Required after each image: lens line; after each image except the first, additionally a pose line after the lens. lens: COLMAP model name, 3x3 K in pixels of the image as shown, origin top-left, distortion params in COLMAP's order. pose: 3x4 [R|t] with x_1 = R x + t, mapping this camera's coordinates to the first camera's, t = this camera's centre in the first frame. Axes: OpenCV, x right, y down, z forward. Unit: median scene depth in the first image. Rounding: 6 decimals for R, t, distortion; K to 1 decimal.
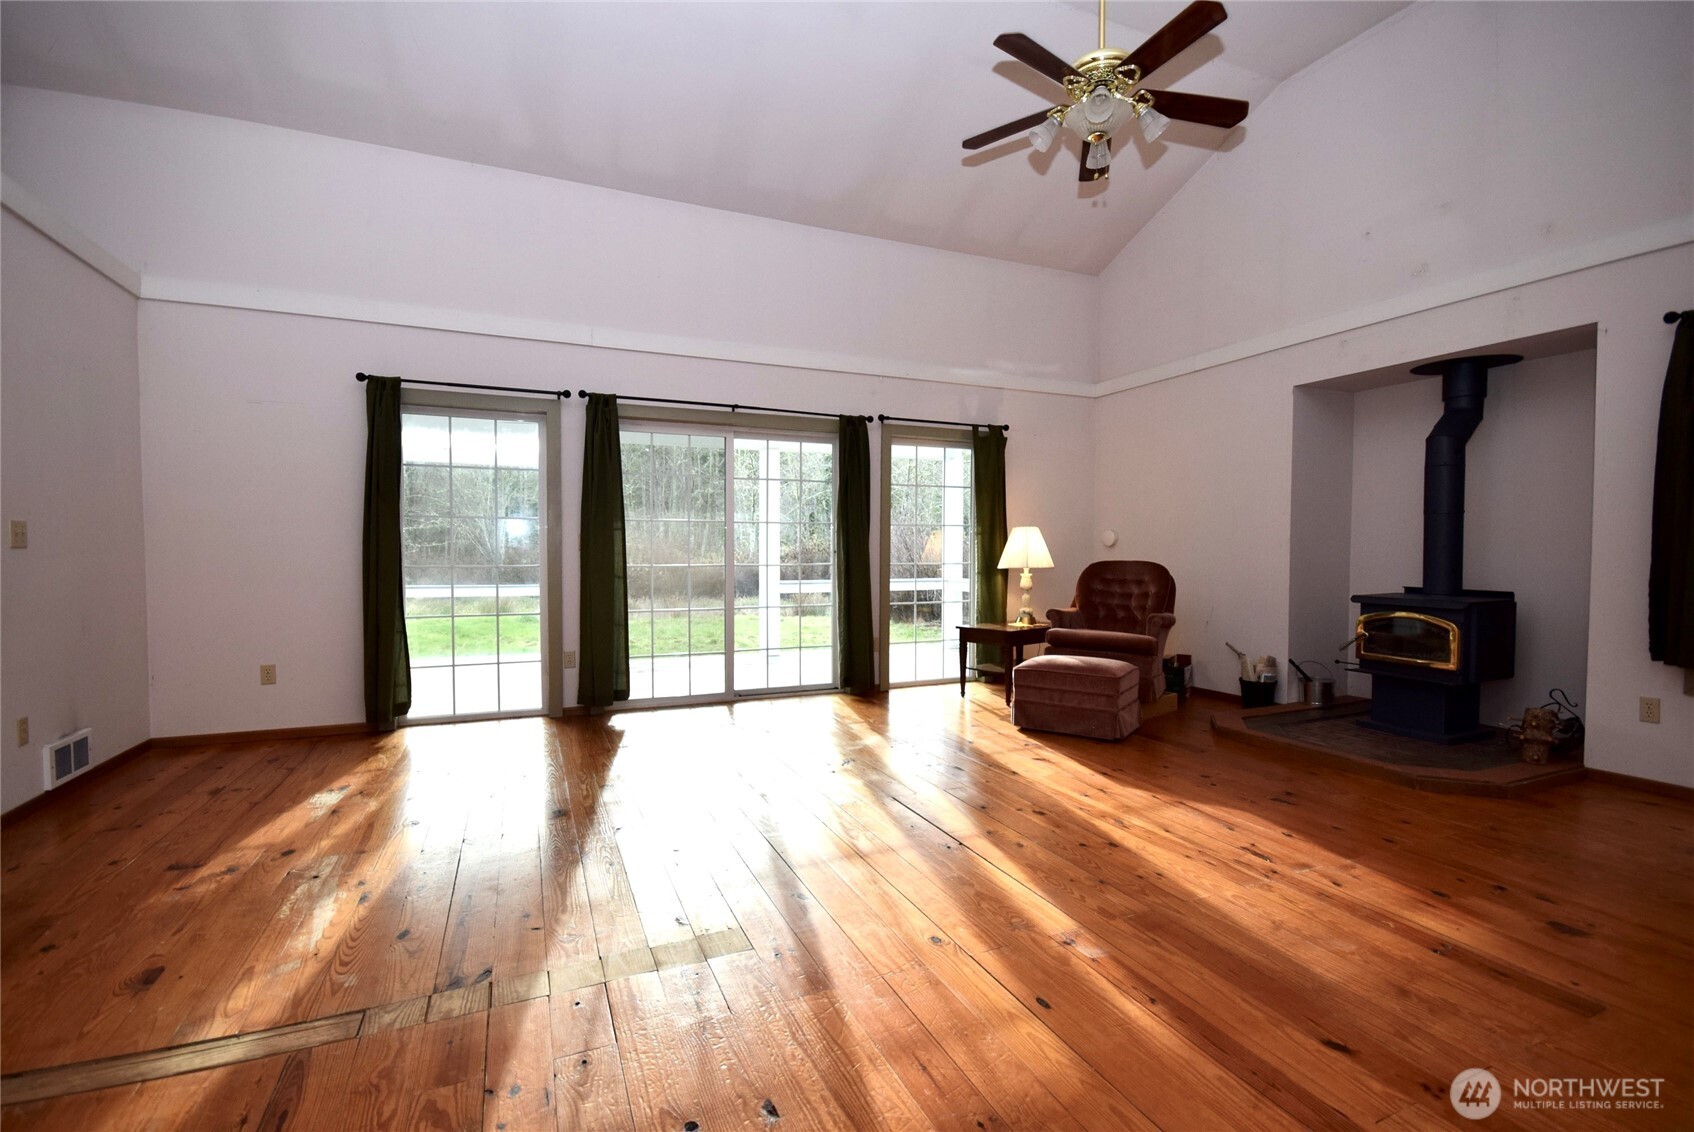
lens RADIAL K [[746.6, 0, 846.5], [0, 746.6, 570.0], [0, 0, 1]] dist [0.005340, -0.009153]
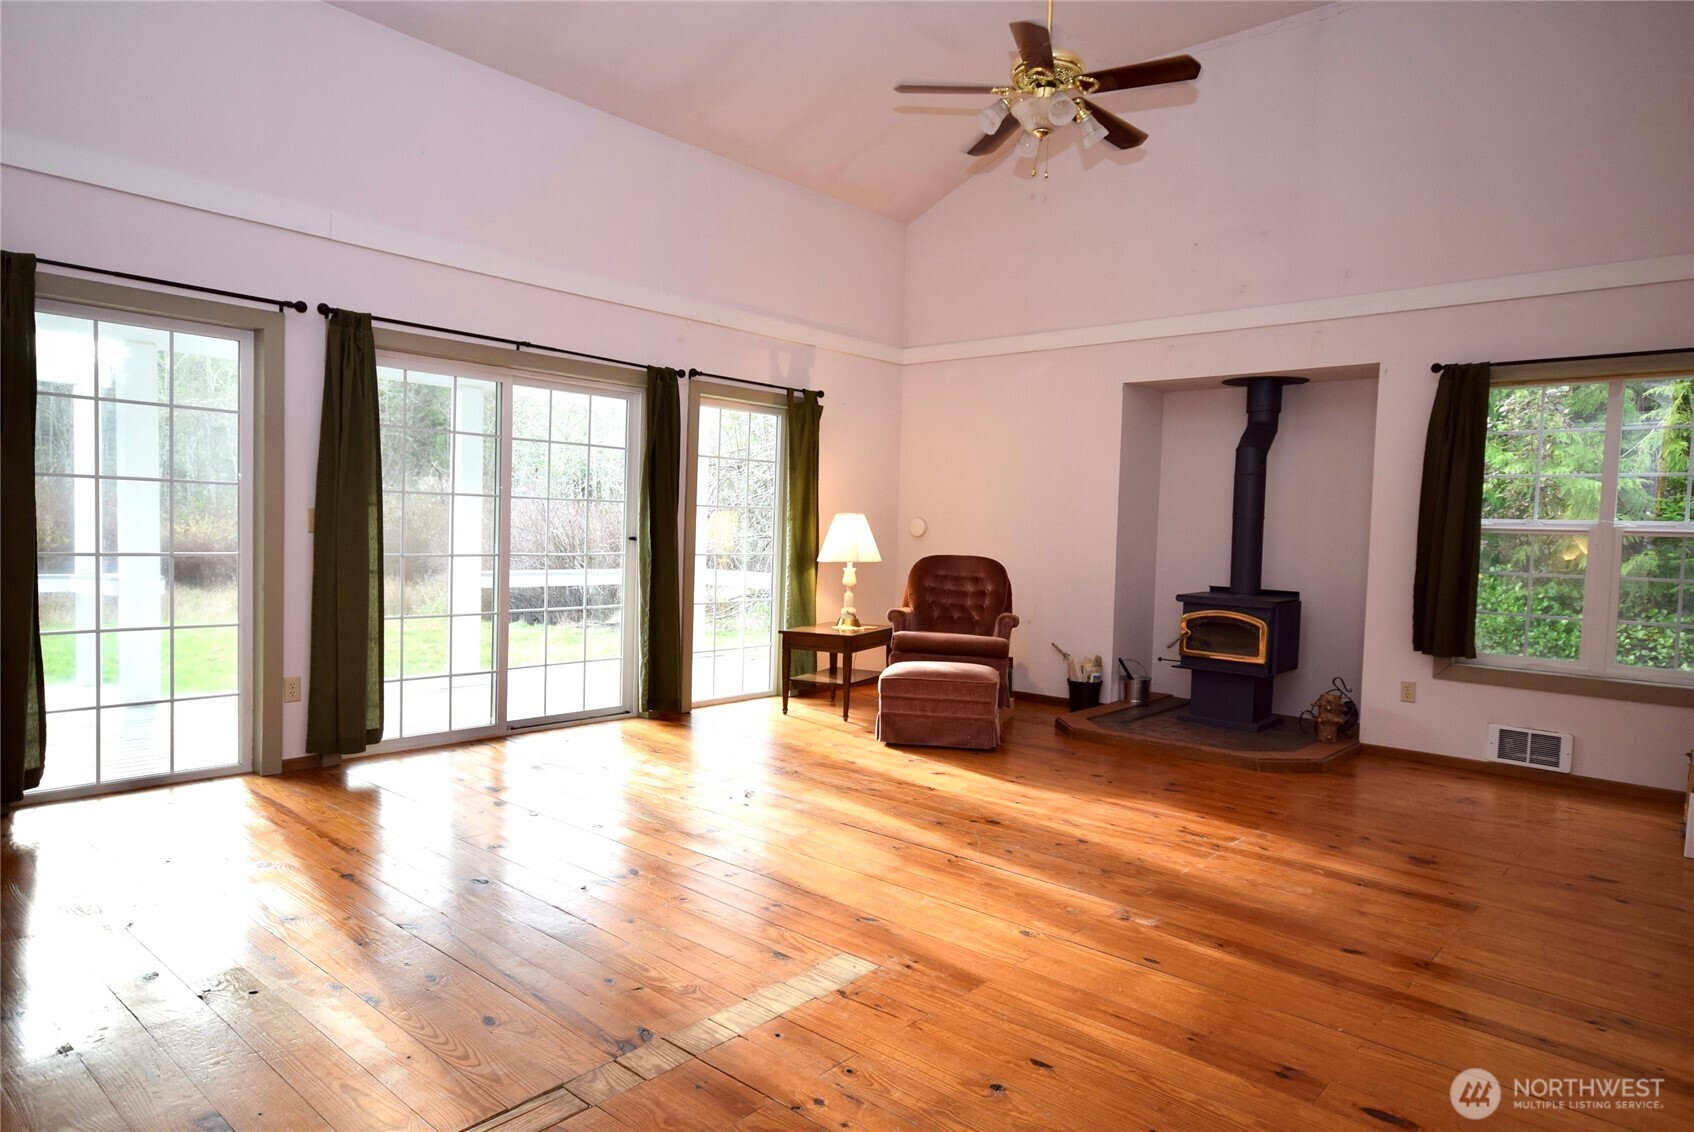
lens RADIAL K [[1035.2, 0, 839.8], [0, 1035.2, 570.6], [0, 0, 1]] dist [0.009178, 0.005601]
pose [[0.903818, 0.006475, 0.427867, -0.330904], [-0.015824, 0.999707, 0.018299, -0.016789], [-0.427624, -0.023310, 0.903656, -0.087690]]
